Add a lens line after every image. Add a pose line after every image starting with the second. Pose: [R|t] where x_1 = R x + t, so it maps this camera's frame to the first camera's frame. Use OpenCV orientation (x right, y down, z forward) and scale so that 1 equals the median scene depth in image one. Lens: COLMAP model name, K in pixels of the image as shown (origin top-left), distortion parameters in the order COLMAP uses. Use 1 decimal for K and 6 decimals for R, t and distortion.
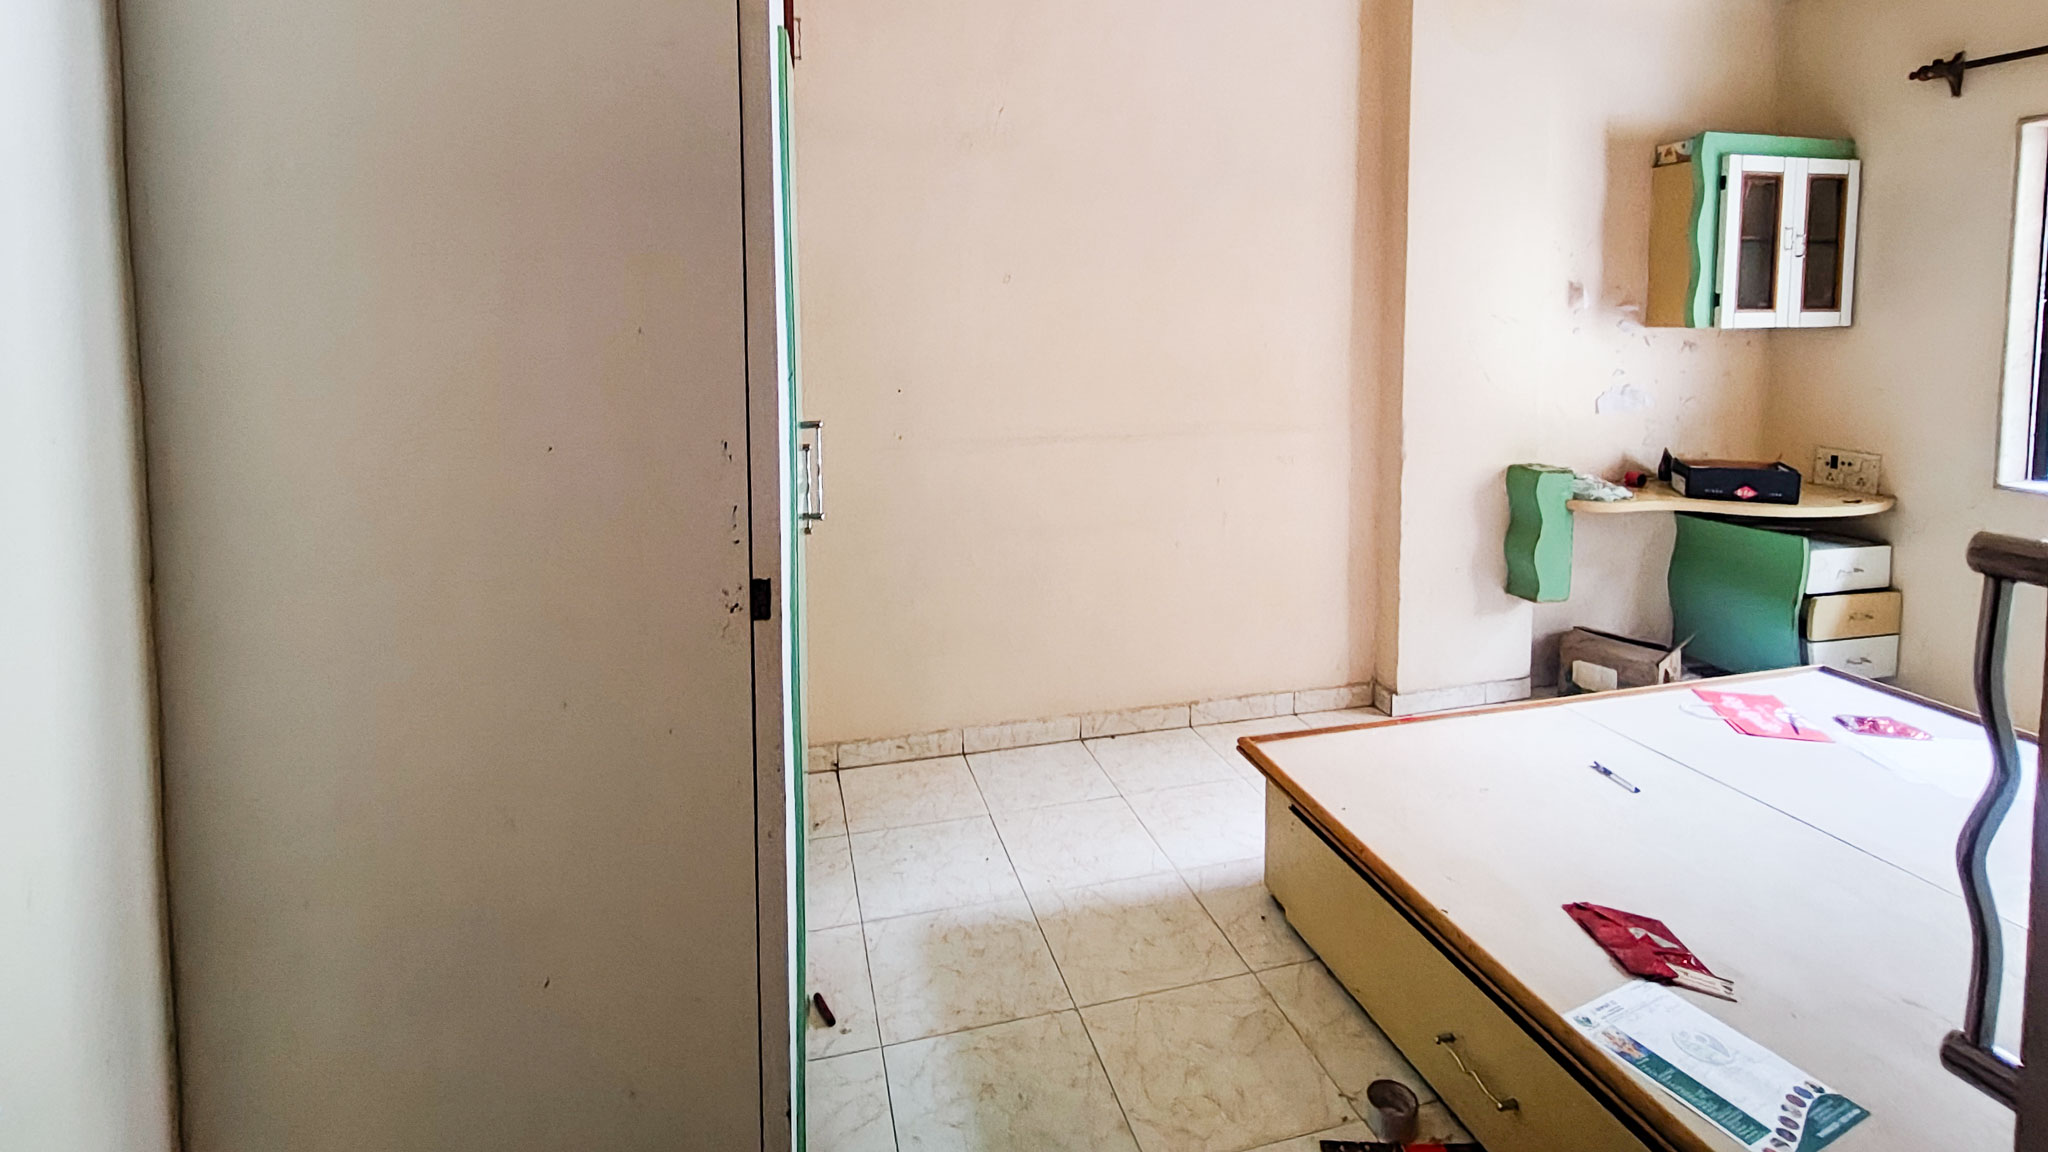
lens RADIAL K [[929.1, 0, 1024.0], [0, 929.1, 576.0], [0, 0, 1]] dist [-0.000217, -0.000032]
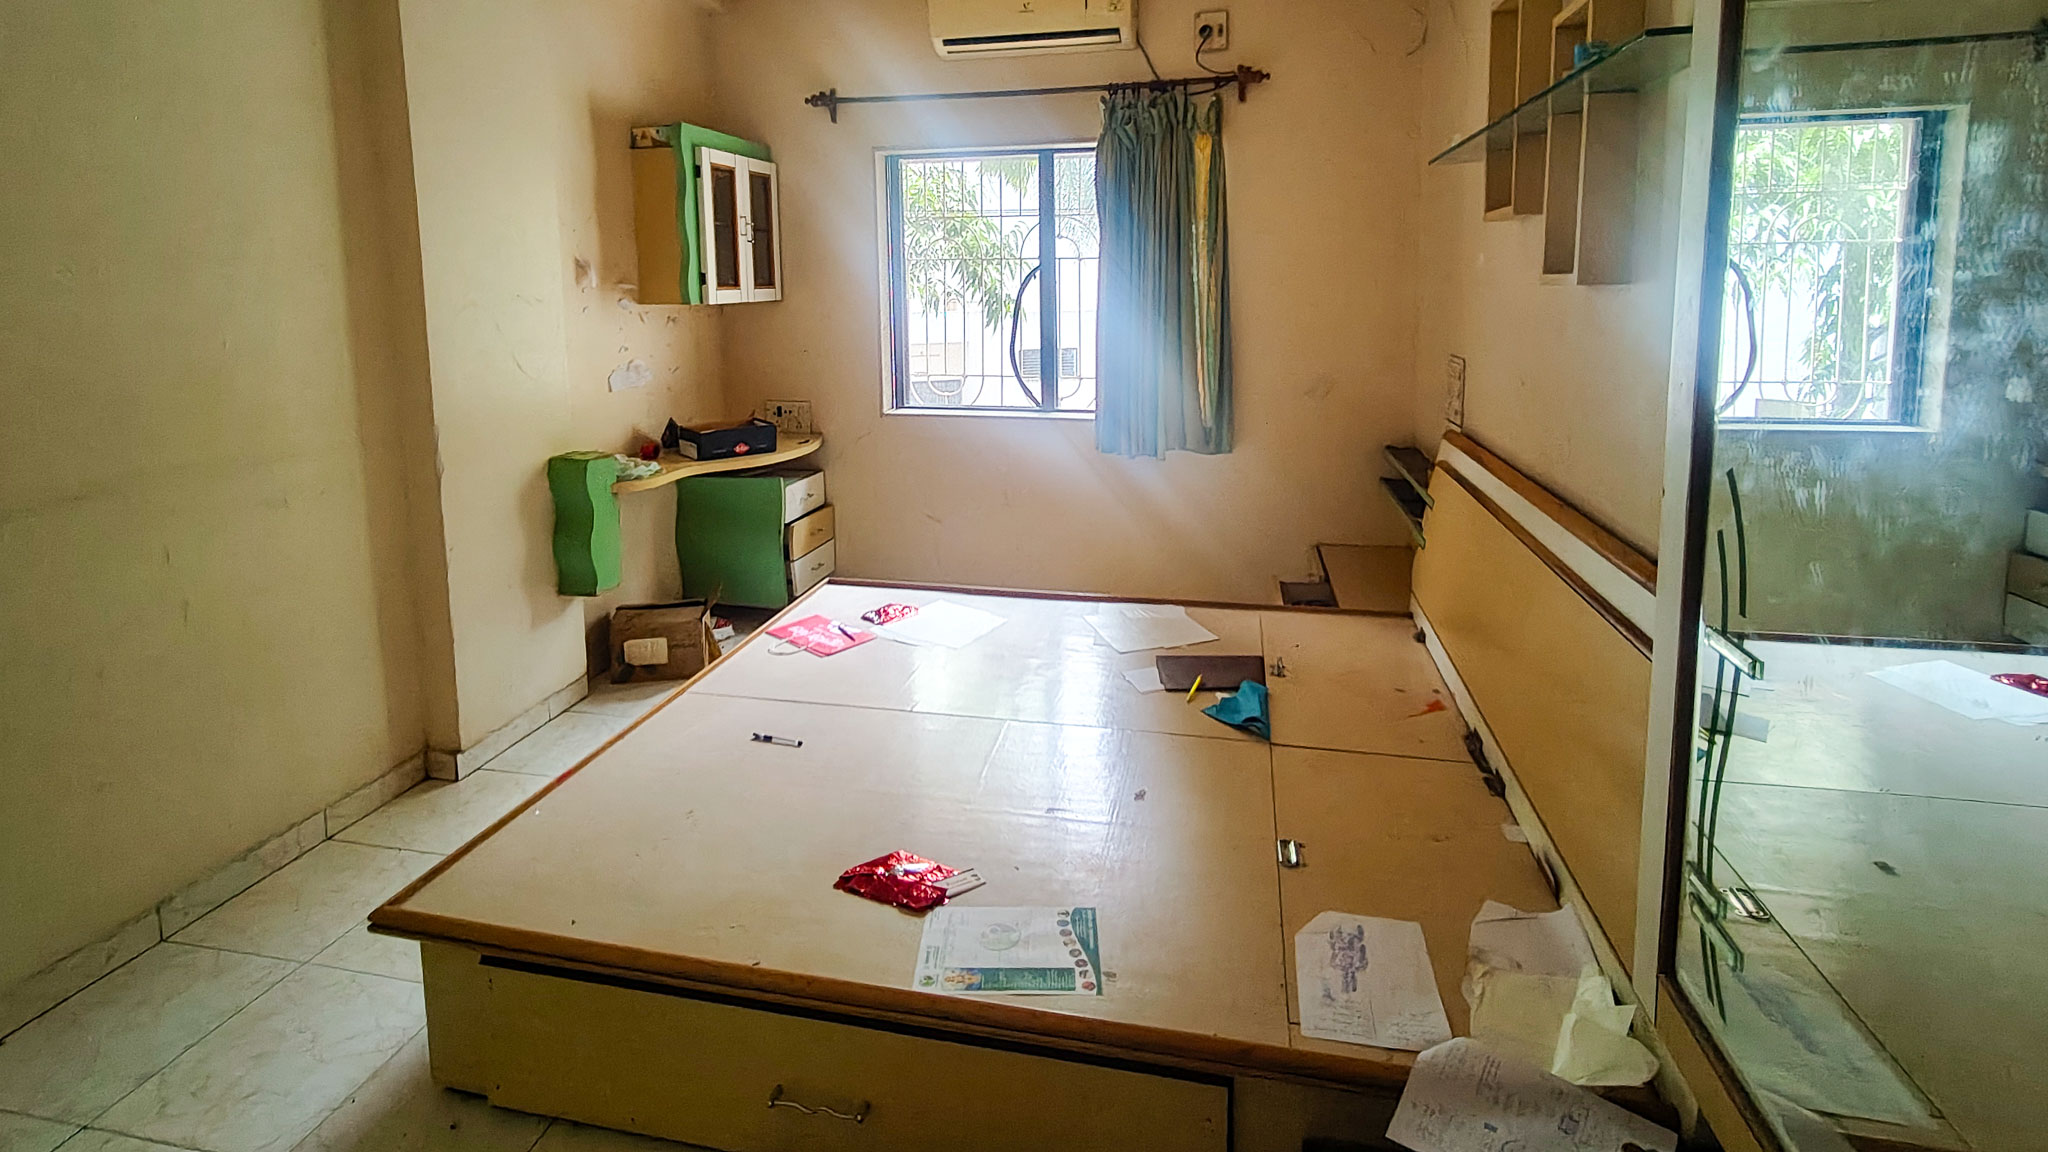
lens RADIAL K [[973.7, 0, 1021.4], [0, 973.7, 491.3], [0, 0, 1]] dist [0.002080, 0.000702]
pose [[0.449697, -0.189005, 0.872954, -0.099941], [0.242477, 0.966484, 0.084345, -0.058416], [-0.859638, 0.173742, 0.480454, 0.166594]]
